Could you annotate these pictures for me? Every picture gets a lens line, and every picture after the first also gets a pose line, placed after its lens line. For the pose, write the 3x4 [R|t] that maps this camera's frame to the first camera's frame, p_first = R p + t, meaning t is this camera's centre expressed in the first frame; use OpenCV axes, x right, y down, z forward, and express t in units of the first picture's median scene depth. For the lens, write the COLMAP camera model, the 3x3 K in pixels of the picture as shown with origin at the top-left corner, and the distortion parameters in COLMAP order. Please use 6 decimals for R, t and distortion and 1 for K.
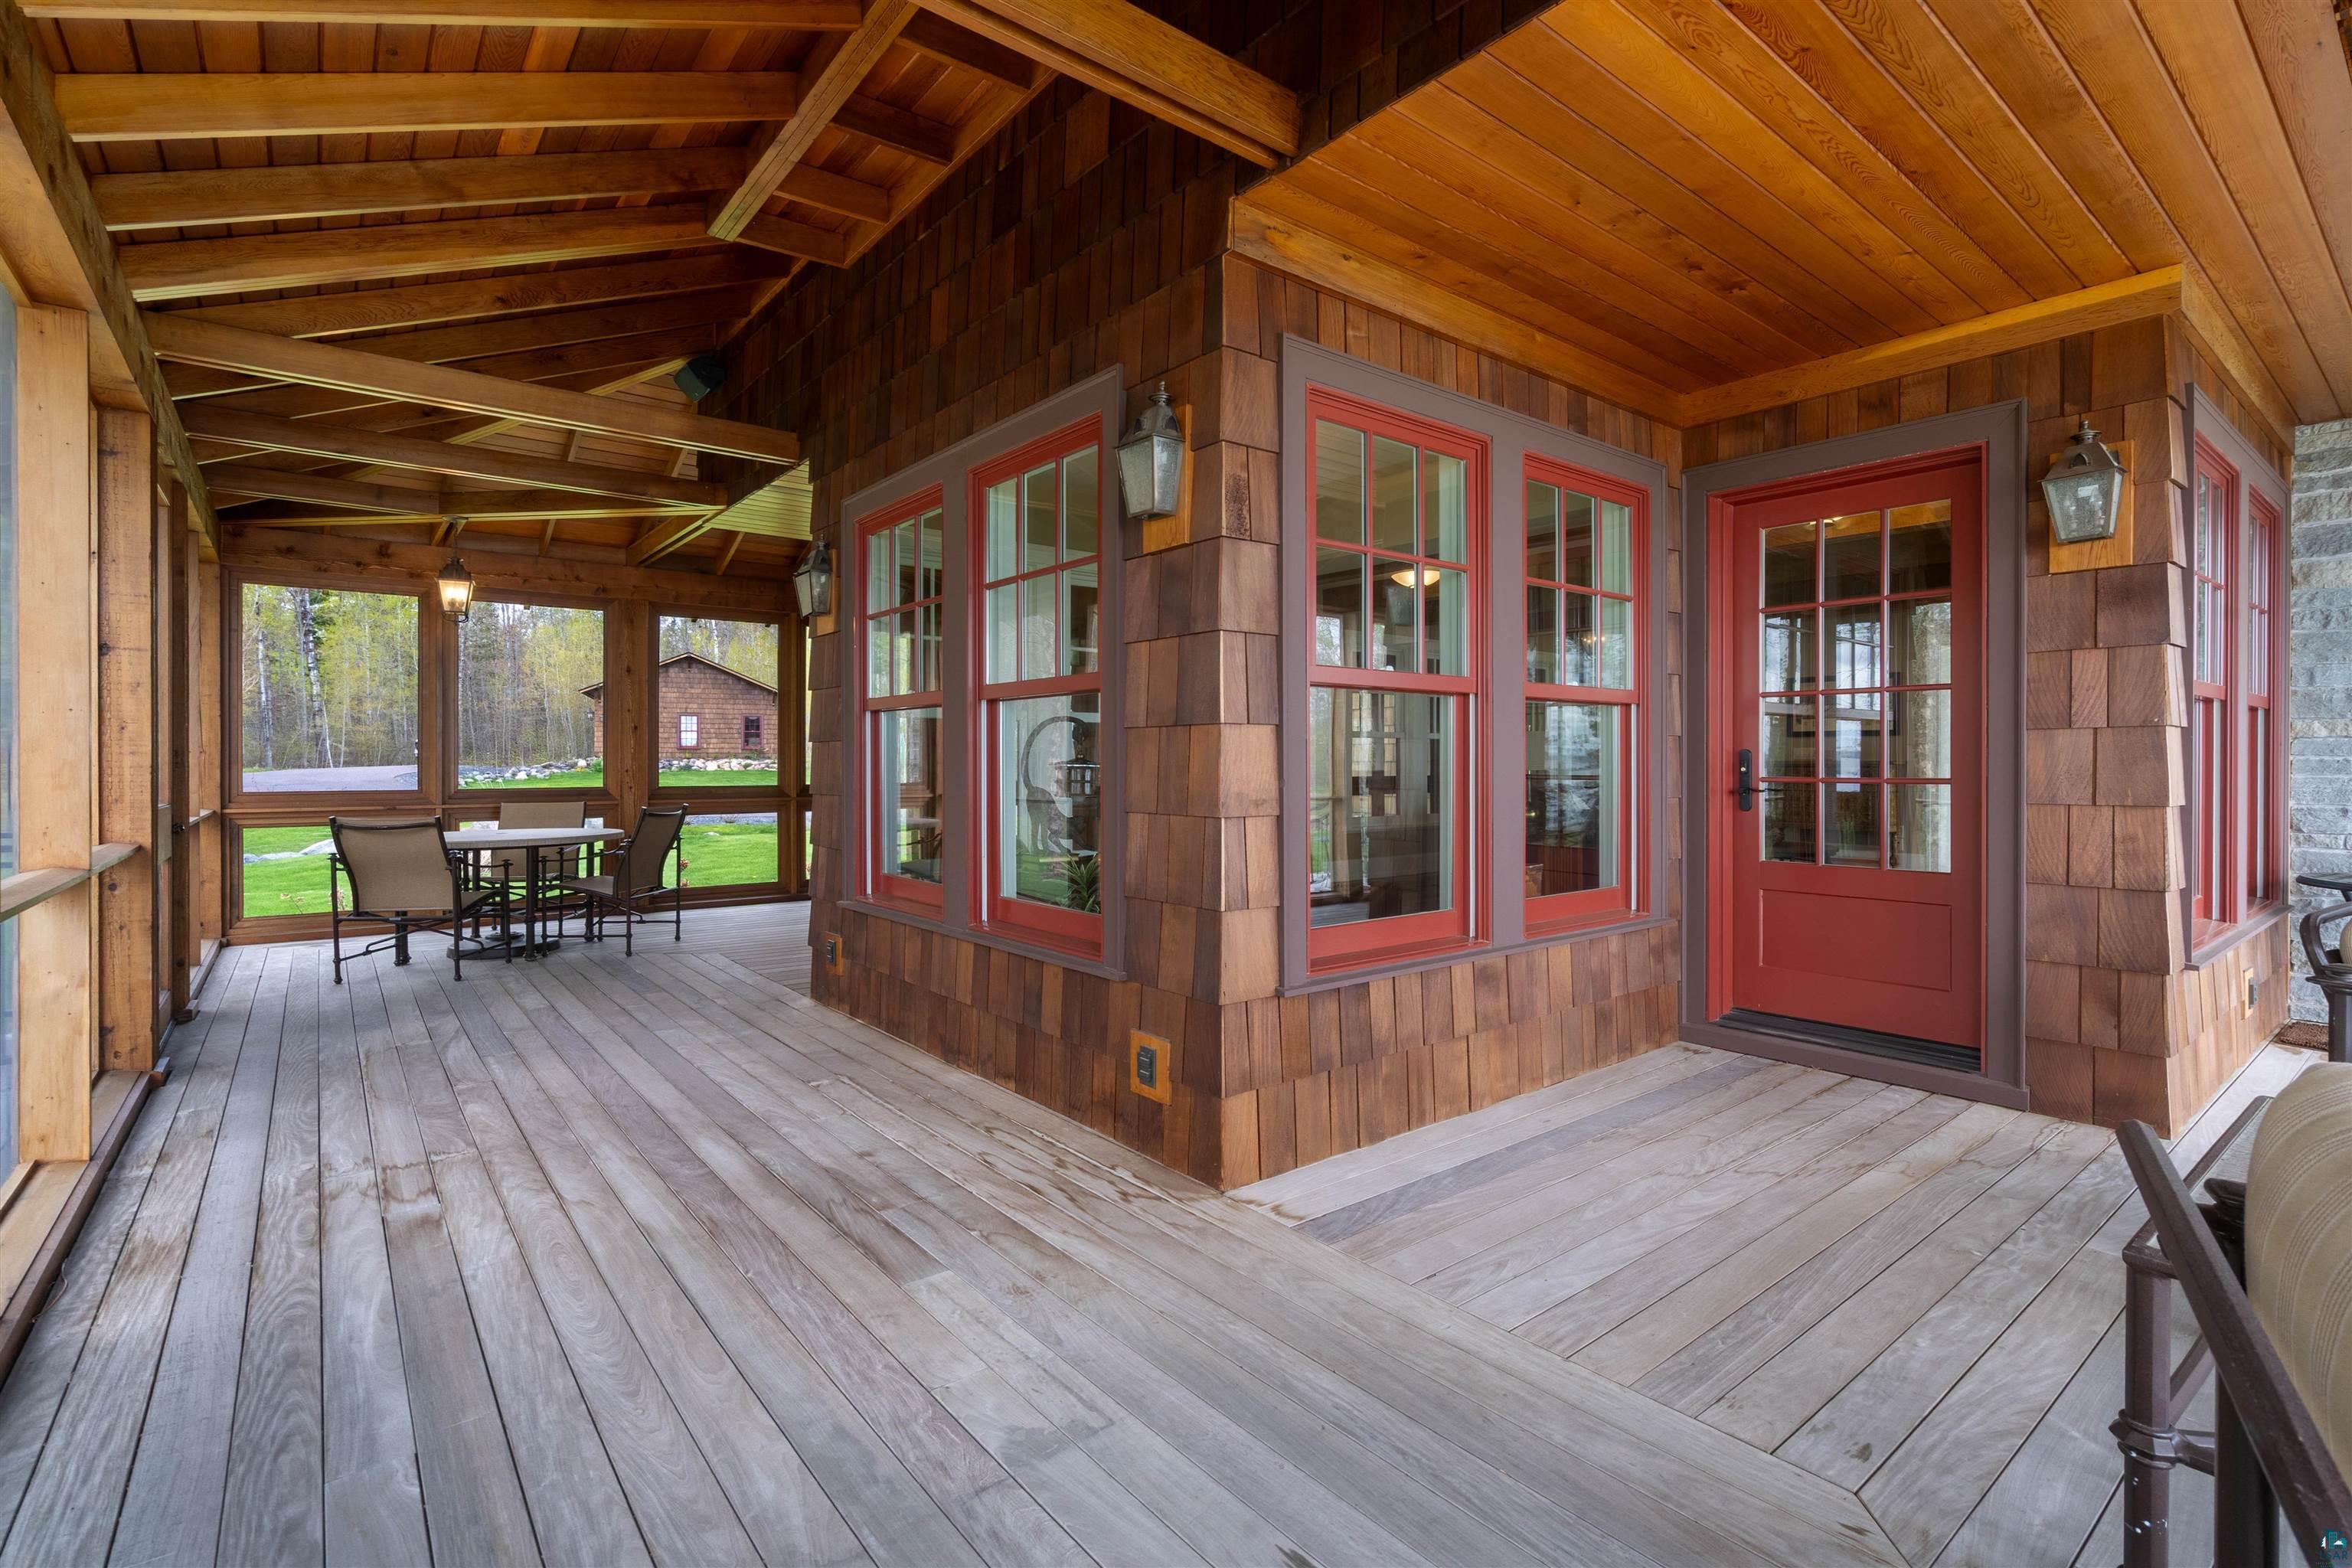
lens RADIAL K [[1095.4, 0, 1182.8], [0, 1095.4, 770.0], [0, 0, 1]] dist [0.003266, 0.000370]
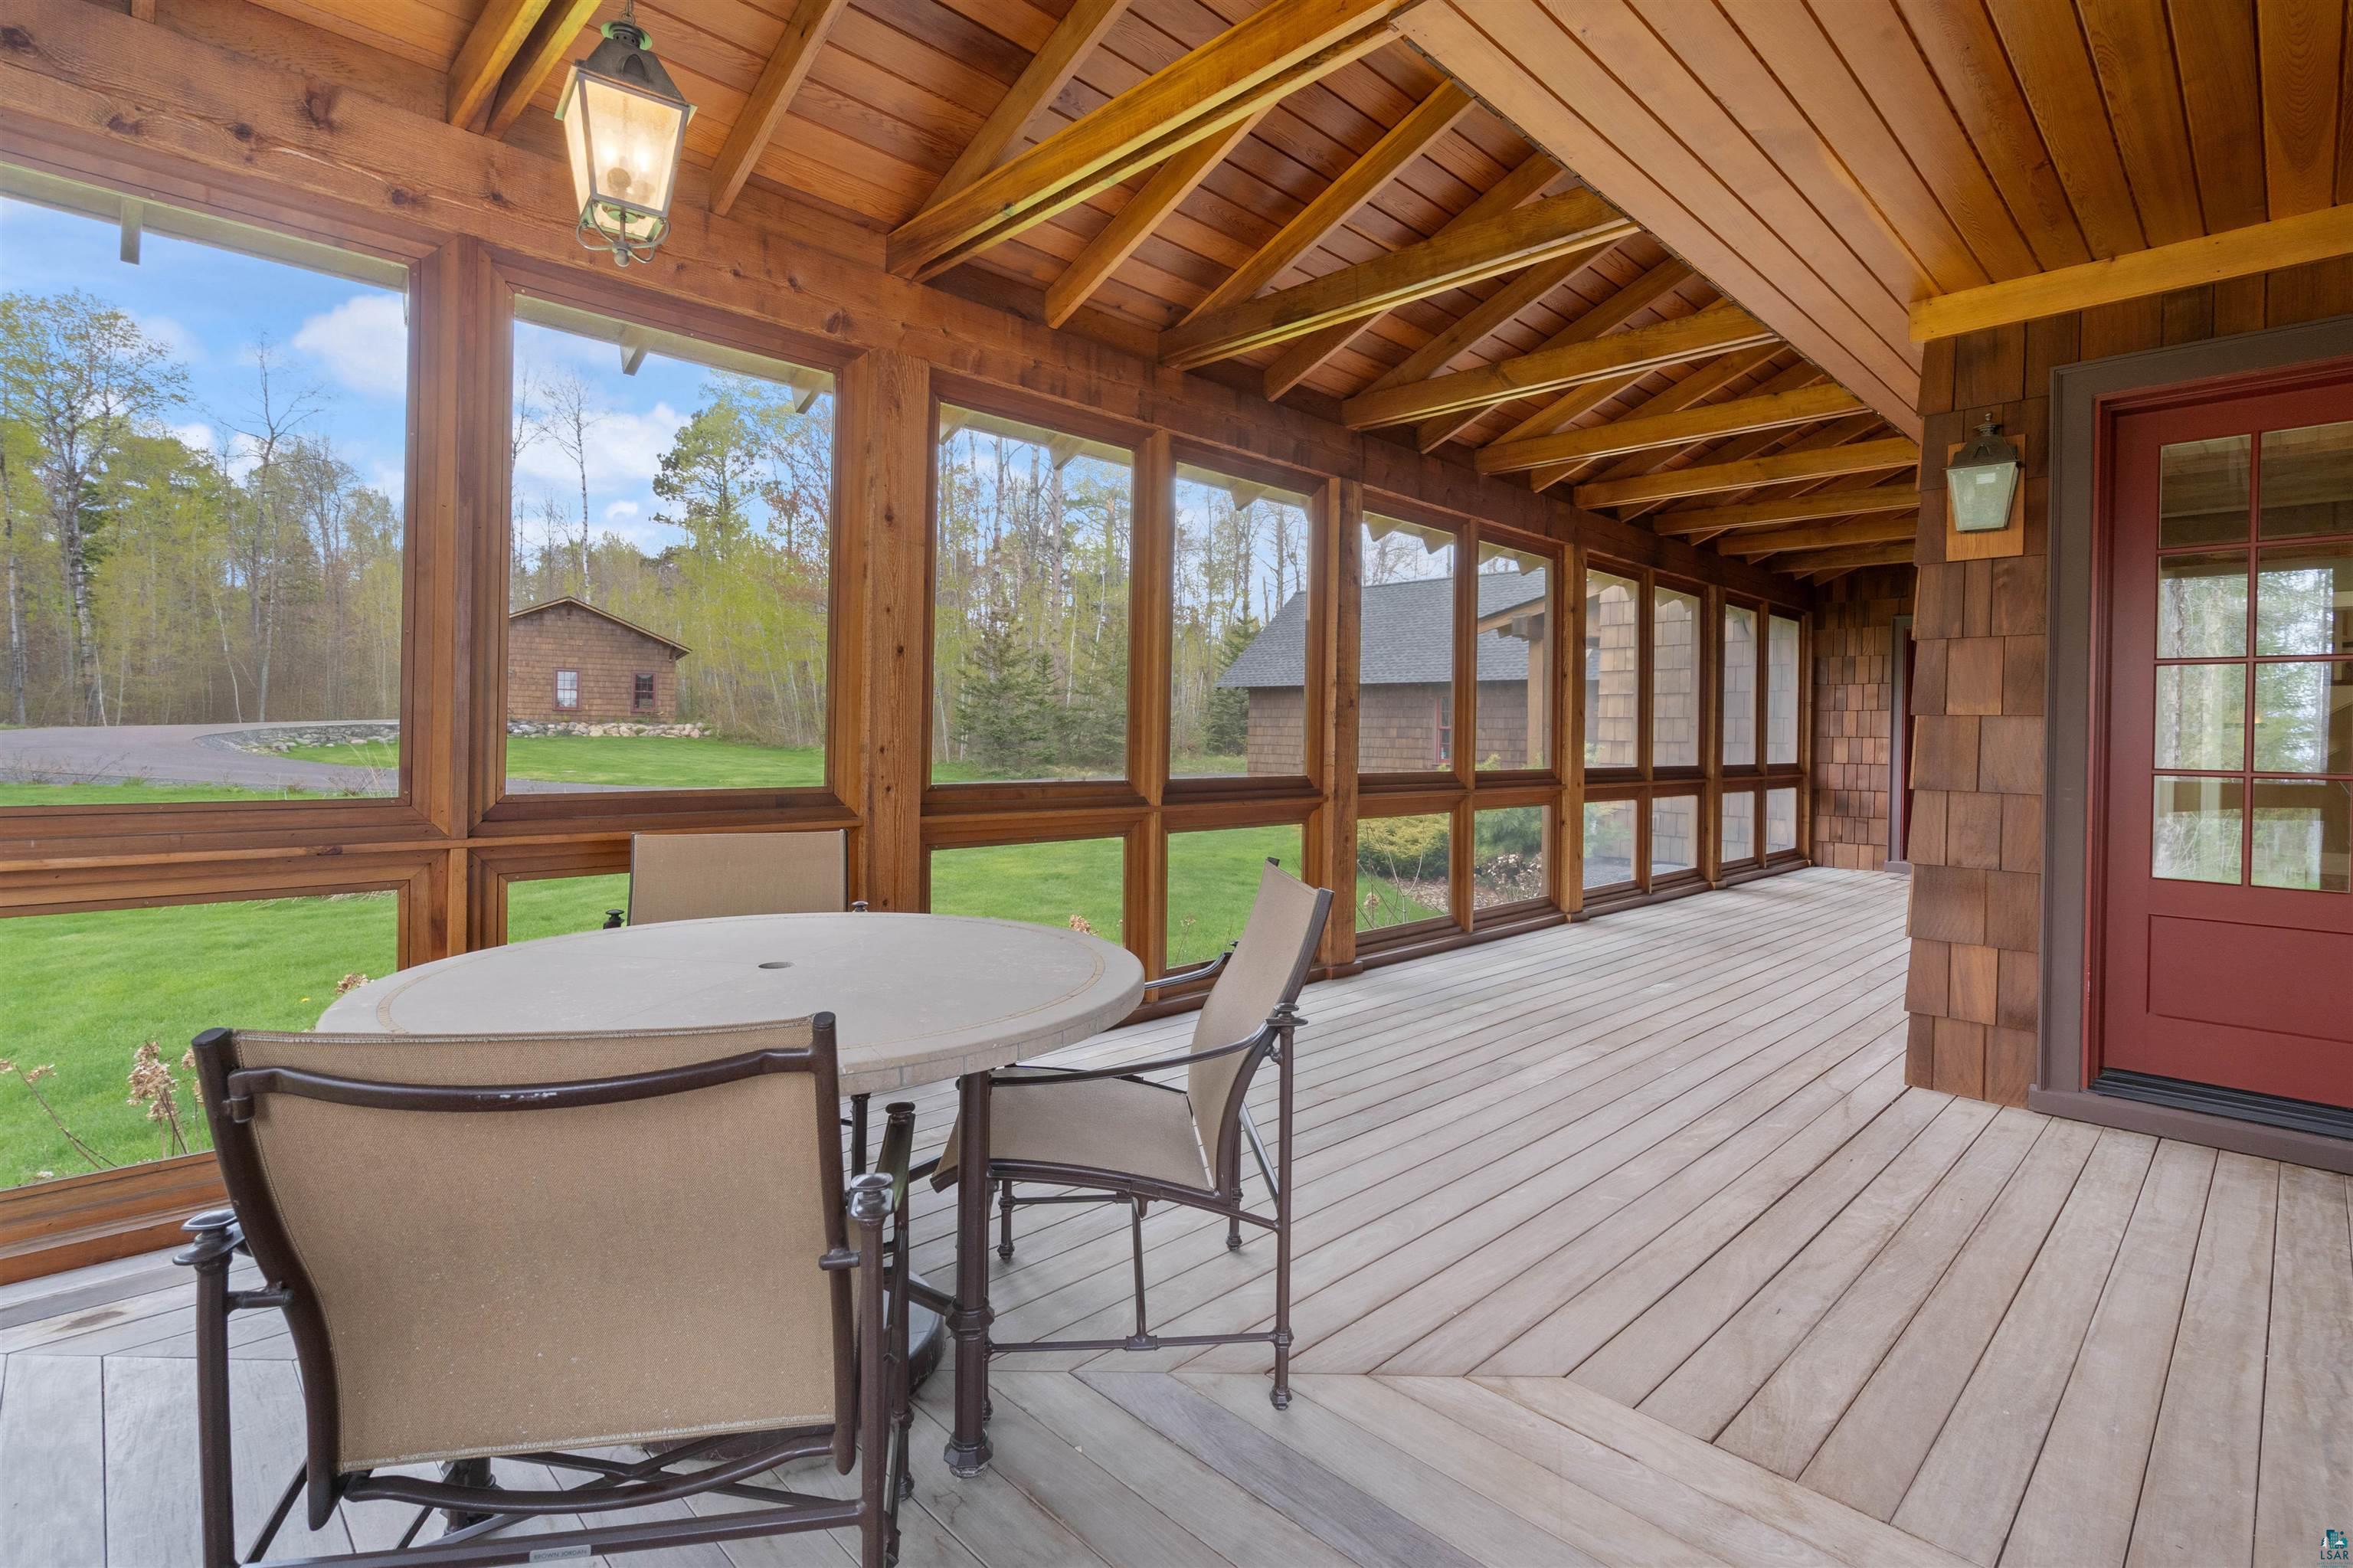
lens RADIAL K [[1095.9, 0, 1157.5], [0, 1095.9, 743.5], [0, 0, 1]] dist [0.003266, 0.000370]
pose [[0.994366, 0.014521, 0.105002, -0.073275], [-0.014649, 0.999893, 0.000451, -0.000584], [-0.104984, -0.001986, 0.994472, 0.092119]]
